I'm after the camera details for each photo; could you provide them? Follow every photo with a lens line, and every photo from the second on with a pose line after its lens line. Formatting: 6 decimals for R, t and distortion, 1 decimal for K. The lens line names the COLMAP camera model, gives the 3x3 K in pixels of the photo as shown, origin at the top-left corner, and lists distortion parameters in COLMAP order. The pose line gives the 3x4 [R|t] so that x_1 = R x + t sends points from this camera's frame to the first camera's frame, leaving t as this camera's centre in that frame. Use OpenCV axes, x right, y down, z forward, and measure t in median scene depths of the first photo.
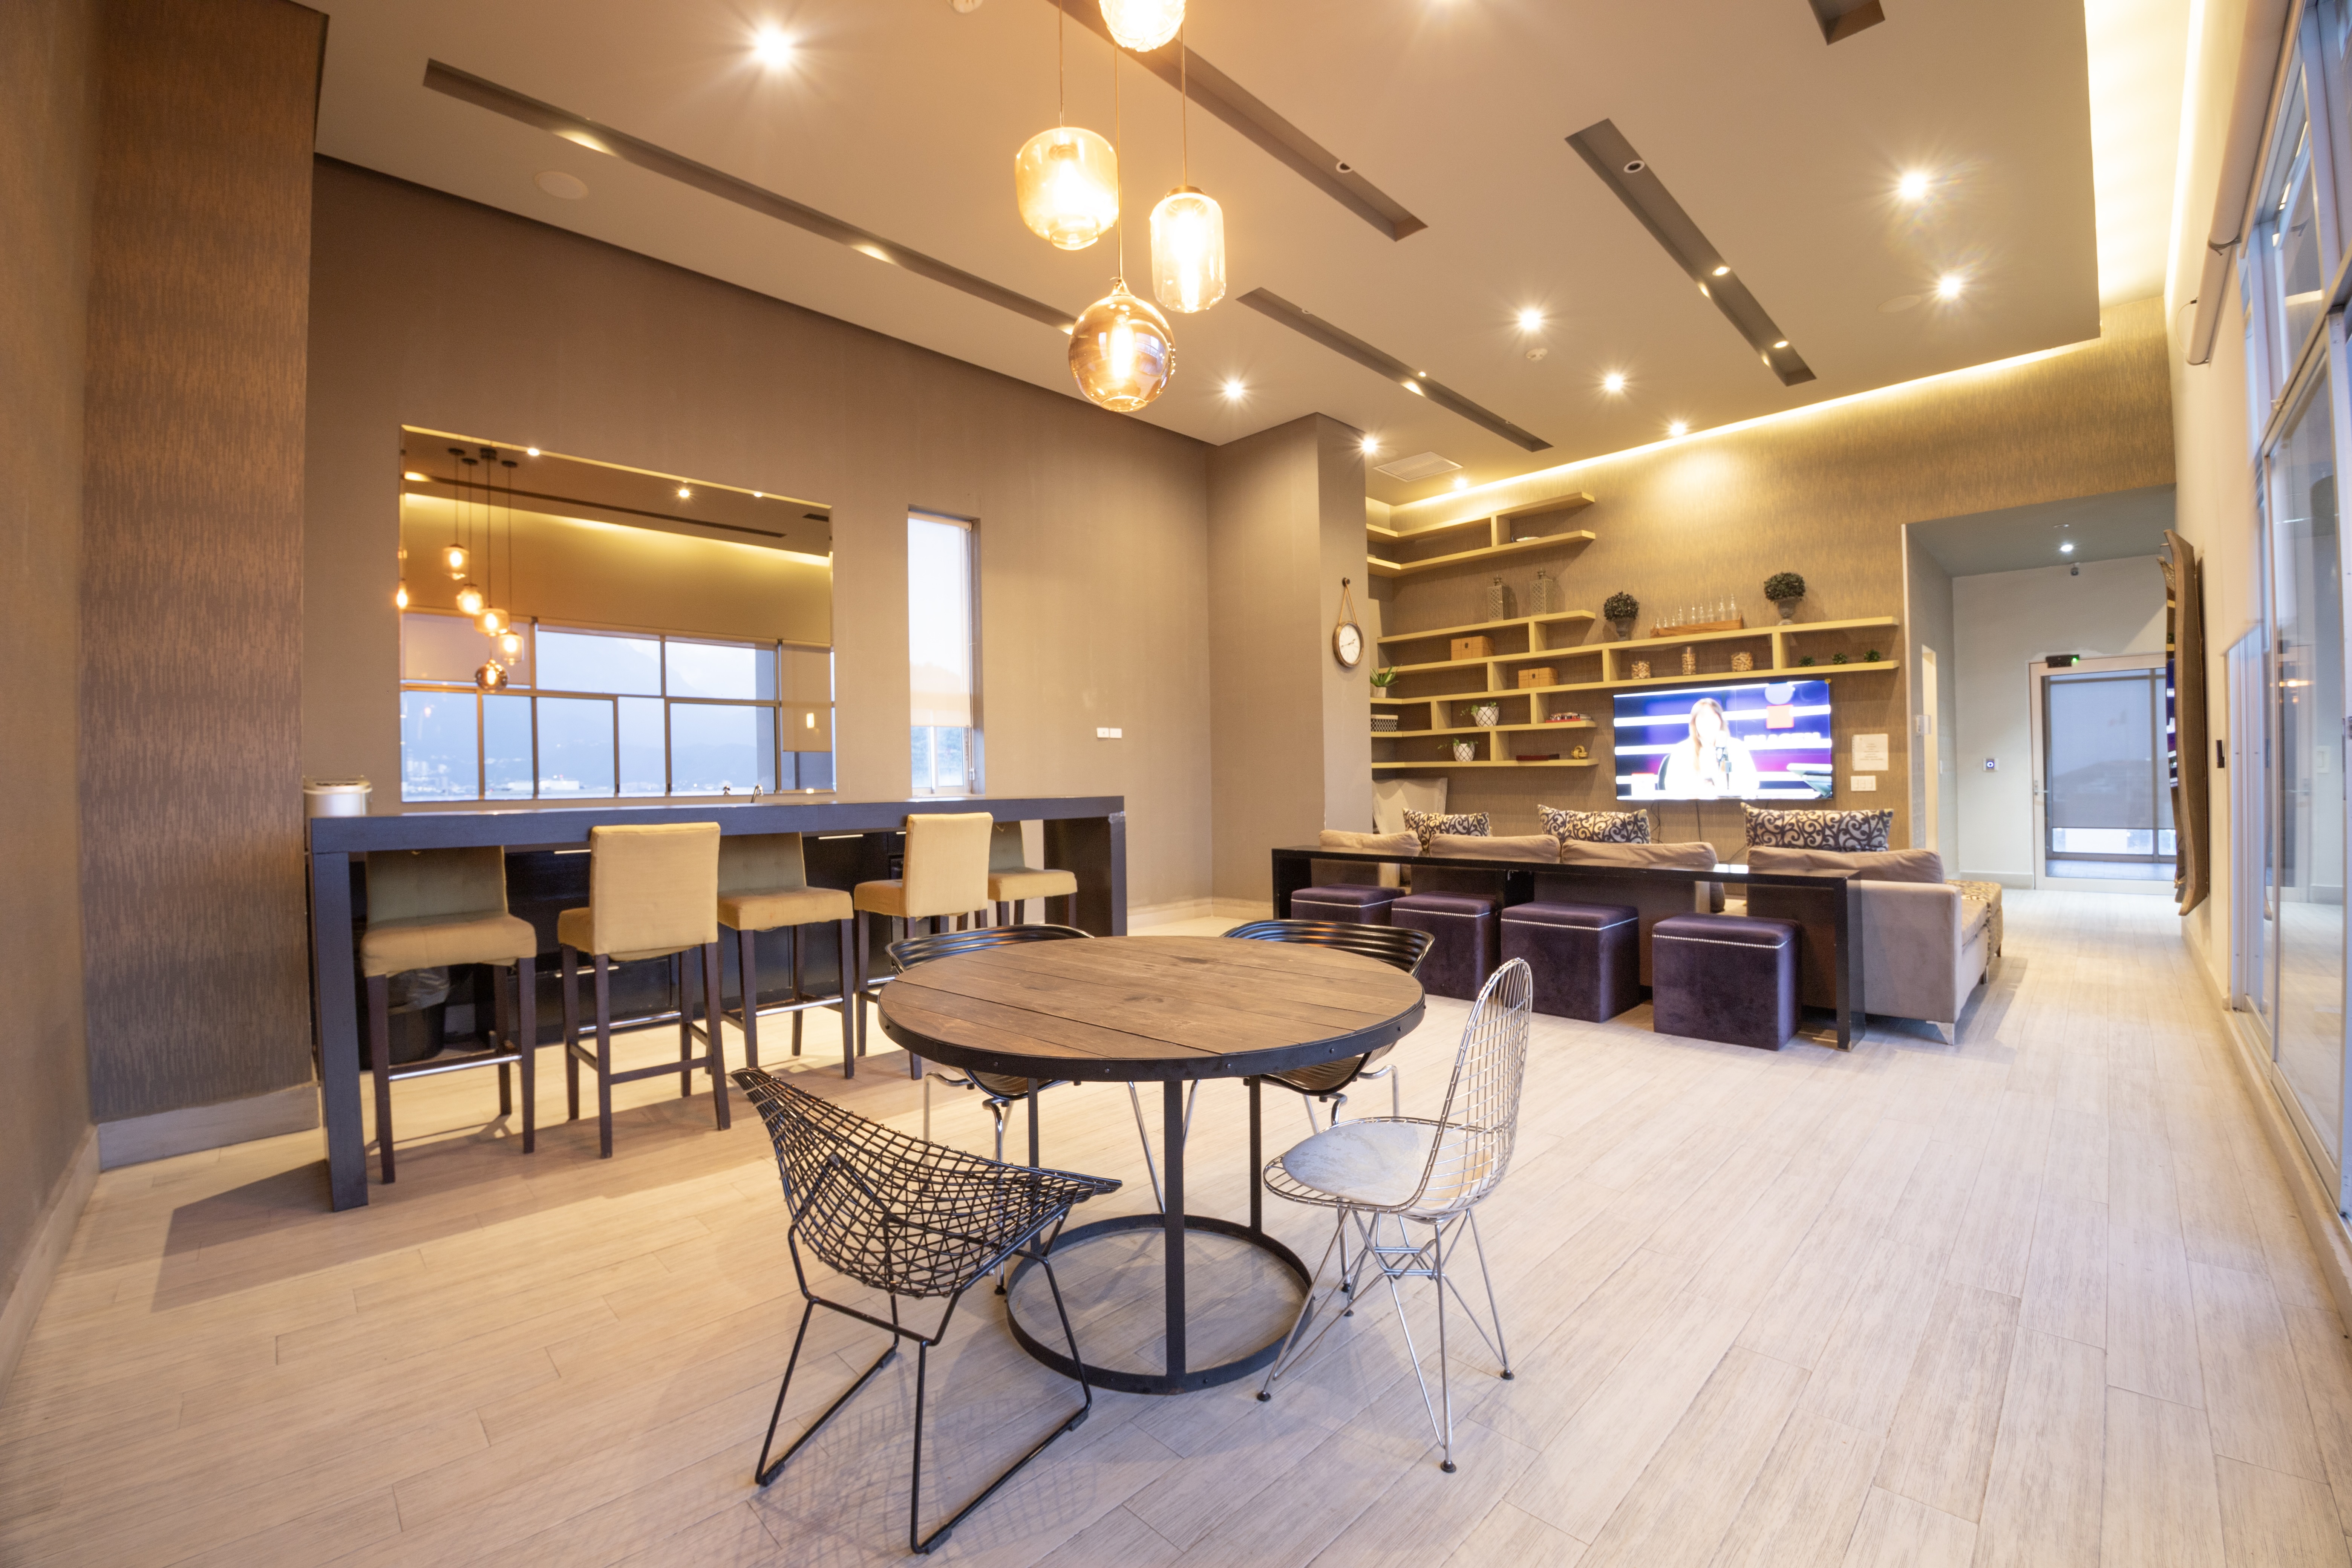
lens RADIAL K [[968.6, 0, 1130.9], [0, 968.6, 786.1], [0, 0, 1]] dist [-0.034365, -0.003838]
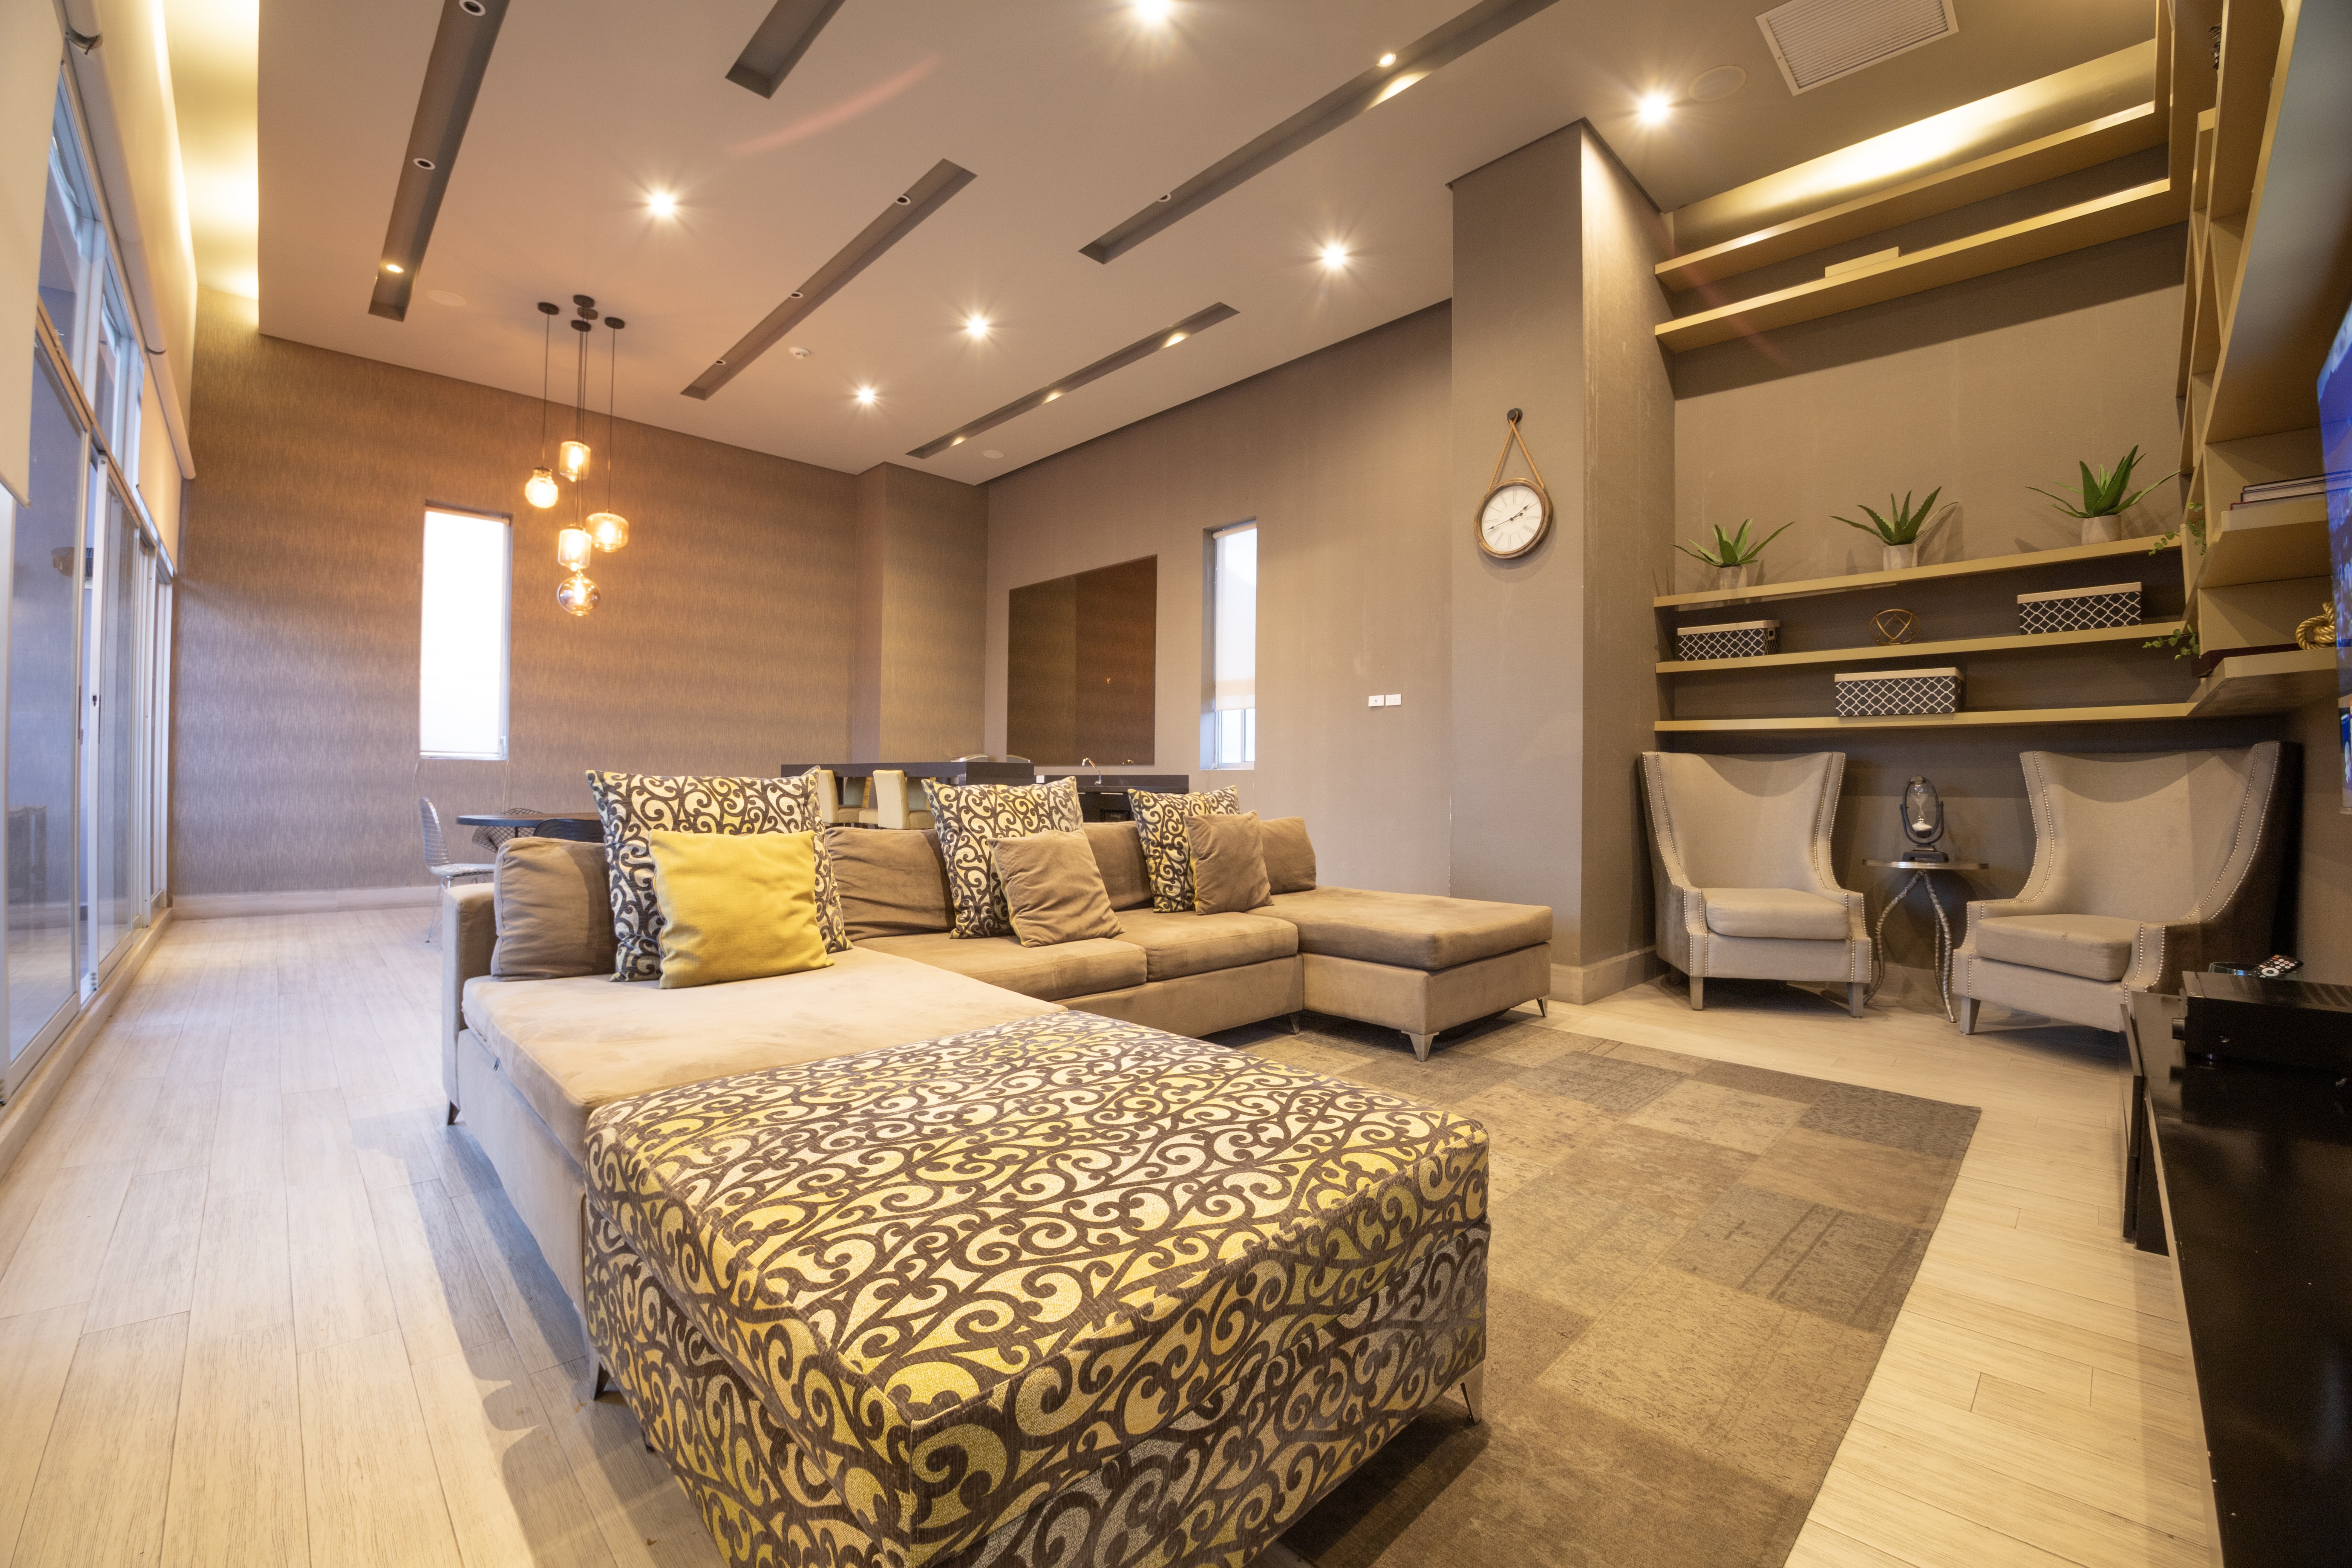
lens RADIAL K [[962.4, 0, 1176.0], [0, 962.4, 784.0], [0, 0, 1]] dist [-0.019035, -0.012125]
pose [[0.005877, 0.013330, -0.999894, 1.753096], [-0.018136, 0.999748, 0.013222, 0.024010], [0.999818, 0.018057, 0.006118, 1.711170]]
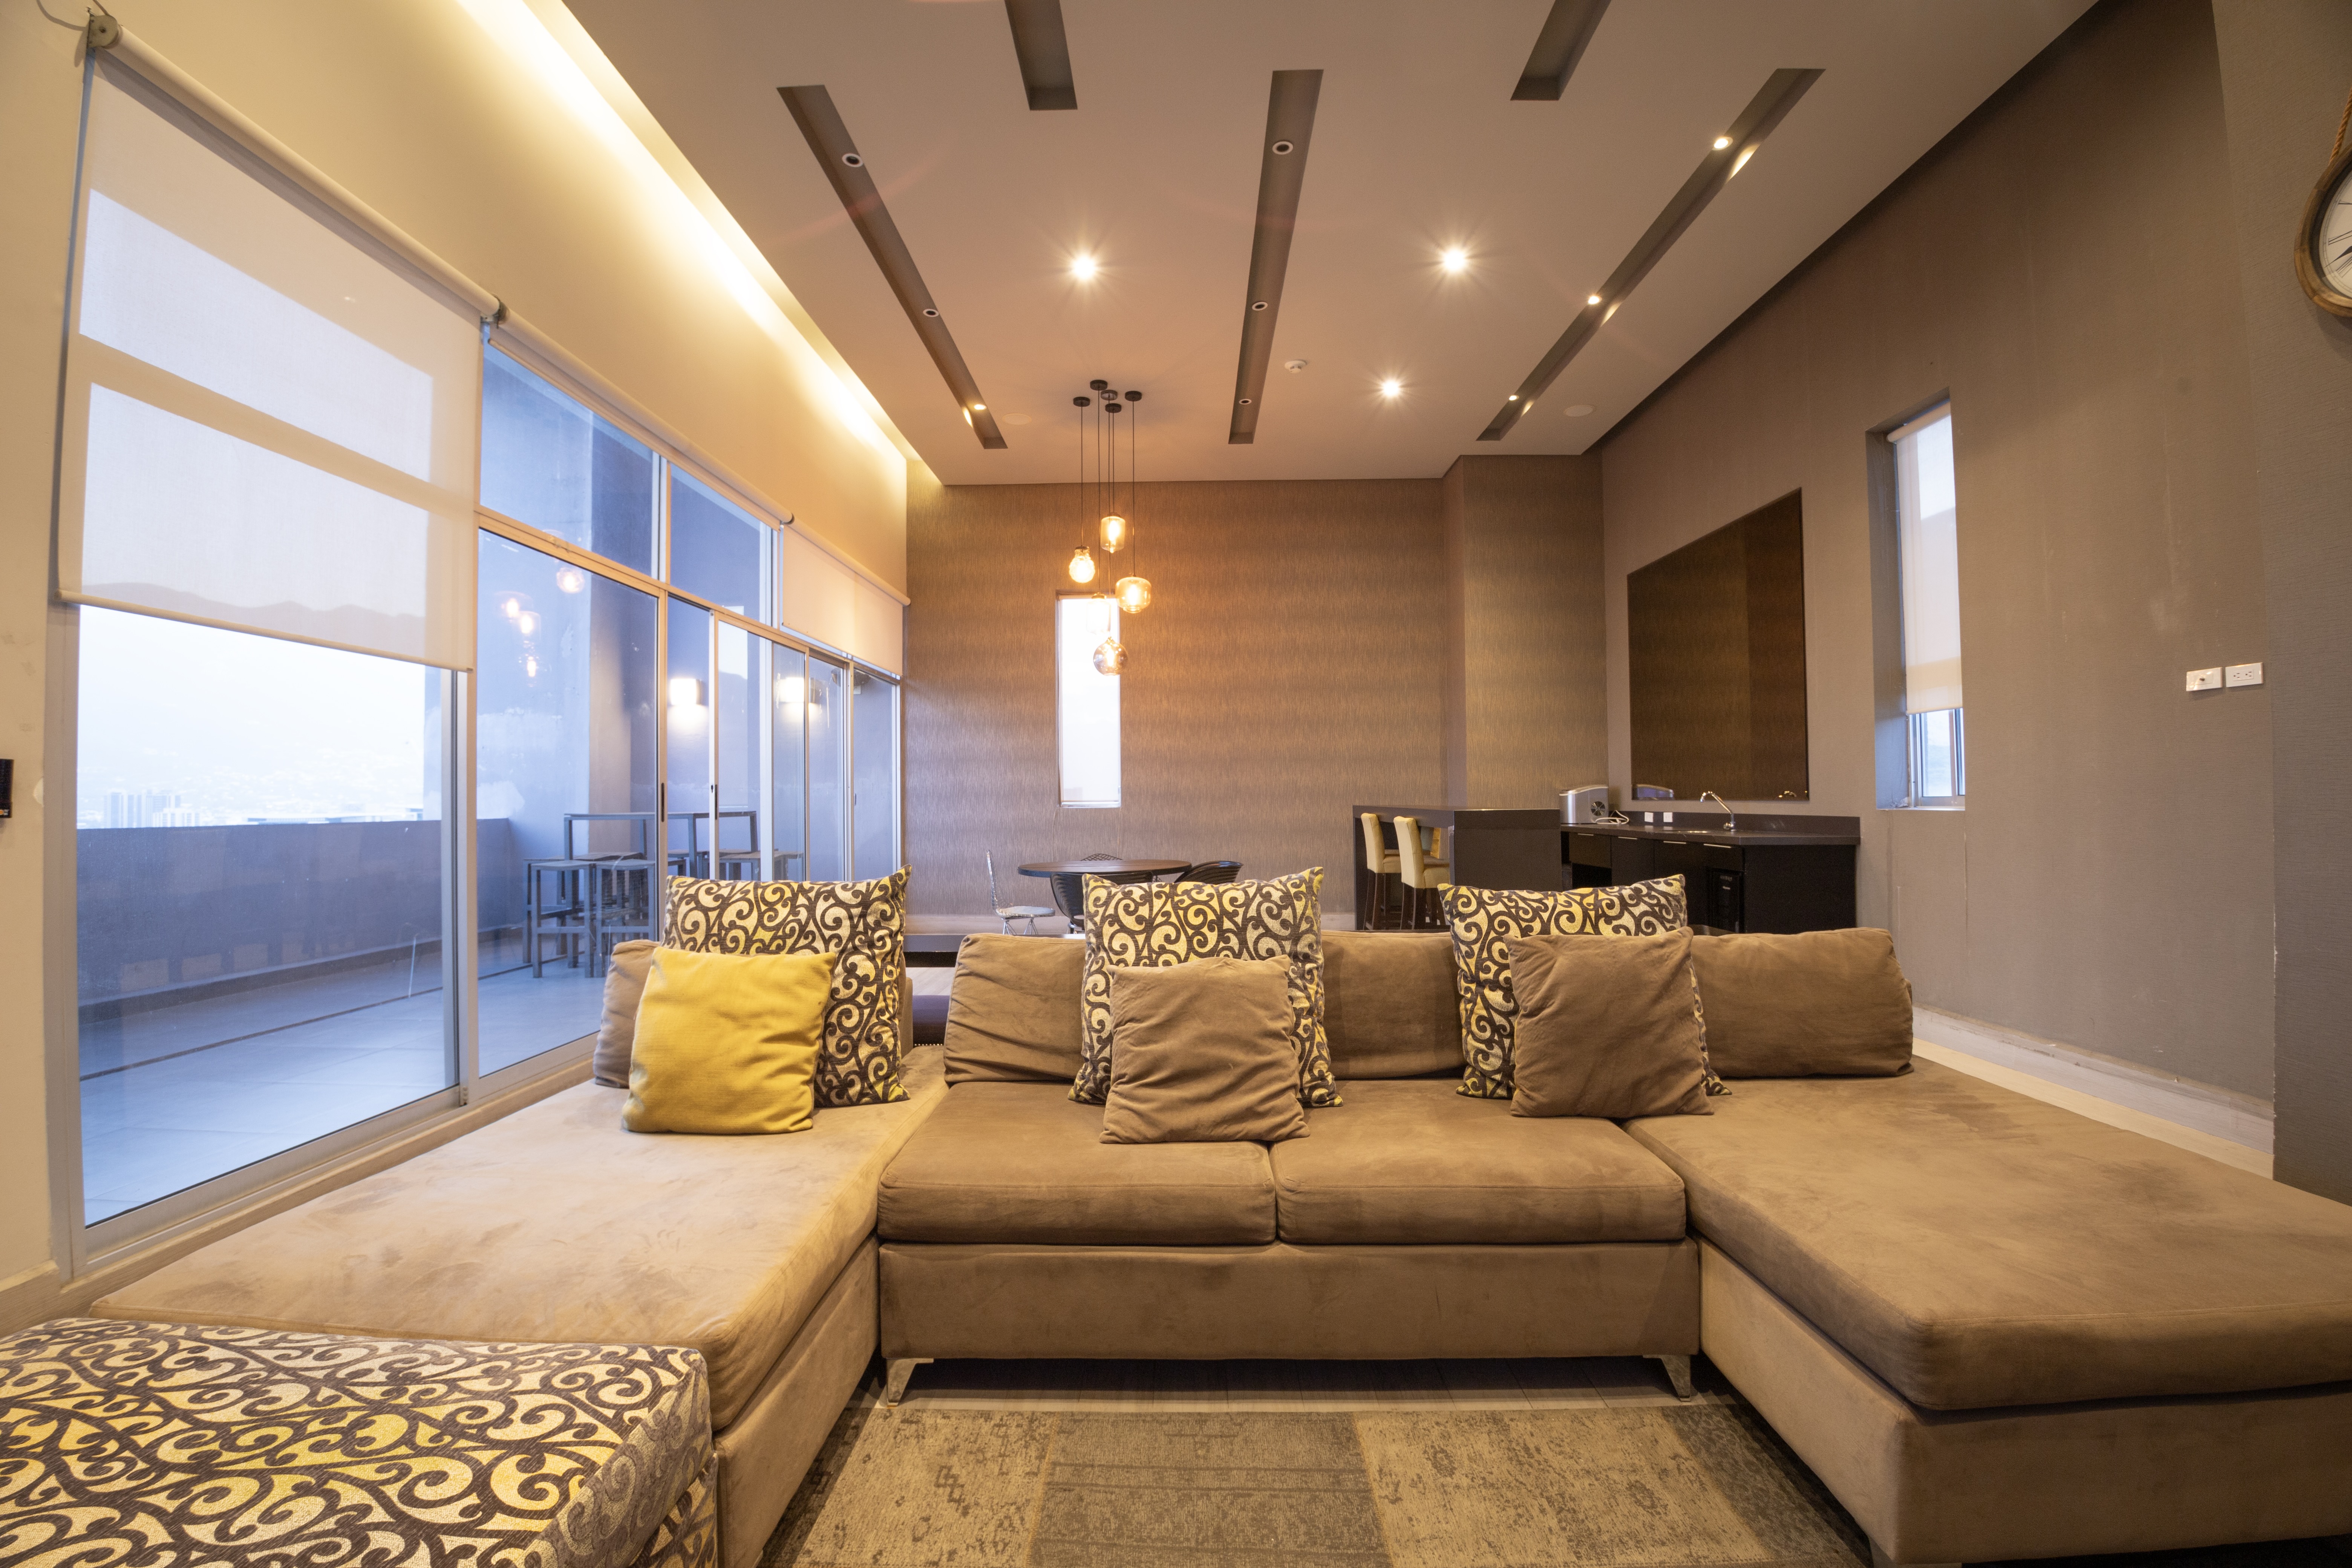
lens RADIAL K [[966.4, 0, 1151.1], [0, 966.4, 785.6], [0, 0, 1]] dist [-0.032202, 0.000260]
pose [[-0.715566, 0.011791, -0.698446, 1.267212], [0.014783, 0.999889, 0.001734, -0.031551], [0.698389, -0.009084, -0.715661, 2.027569]]
